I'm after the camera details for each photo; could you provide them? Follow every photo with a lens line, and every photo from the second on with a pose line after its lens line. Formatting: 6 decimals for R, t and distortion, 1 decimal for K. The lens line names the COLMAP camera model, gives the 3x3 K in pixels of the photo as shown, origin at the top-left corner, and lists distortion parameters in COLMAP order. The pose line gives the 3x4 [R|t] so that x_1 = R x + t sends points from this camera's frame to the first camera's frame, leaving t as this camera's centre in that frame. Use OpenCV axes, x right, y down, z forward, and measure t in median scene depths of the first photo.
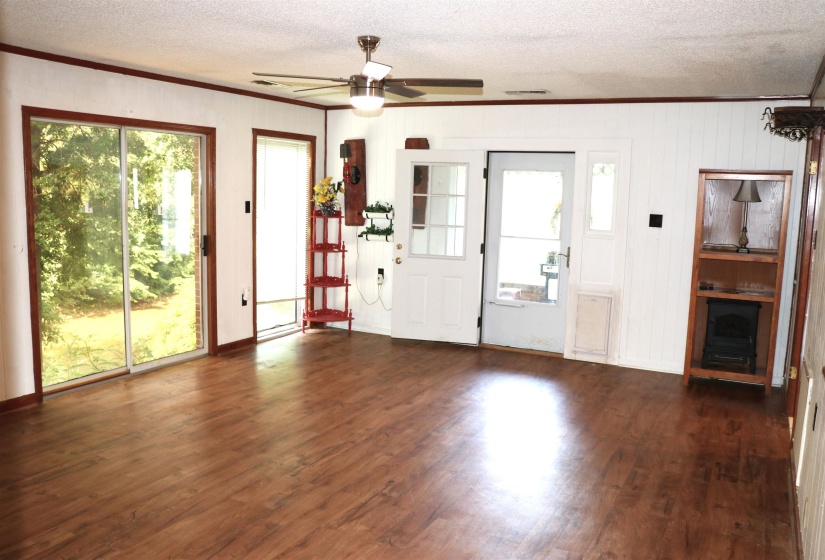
lens RADIAL K [[677.8, 0, 412.5], [0, 677.8, 280.0], [0, 0, 1]] dist [-0.223274, 0.189472]
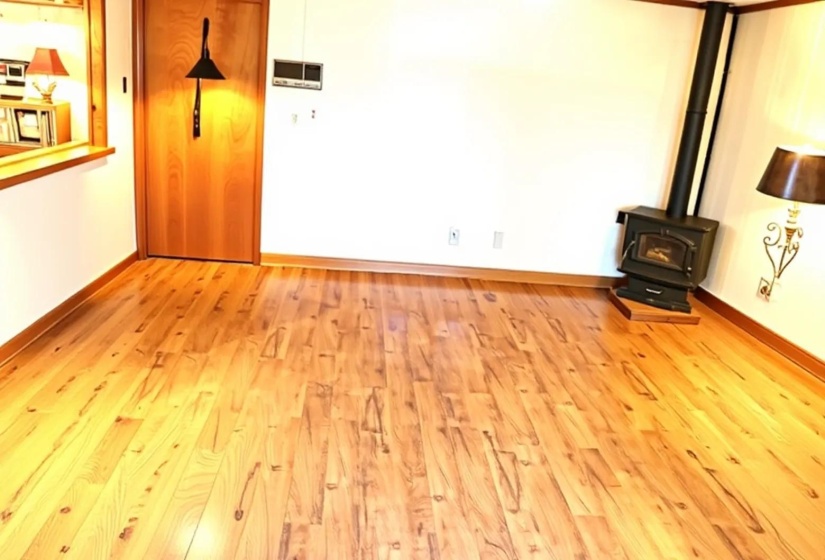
lens RADIAL K [[677.8, 0, 412.5], [0, 677.8, 280.0], [0, 0, 1]] dist [-0.223274, 0.189472]
pose [[-0.847193, 0.044689, -0.529402, 0.401306], [-0.187355, 0.907311, 0.376410, -0.227442], [0.497154, 0.418078, -0.760295, 1.679809]]
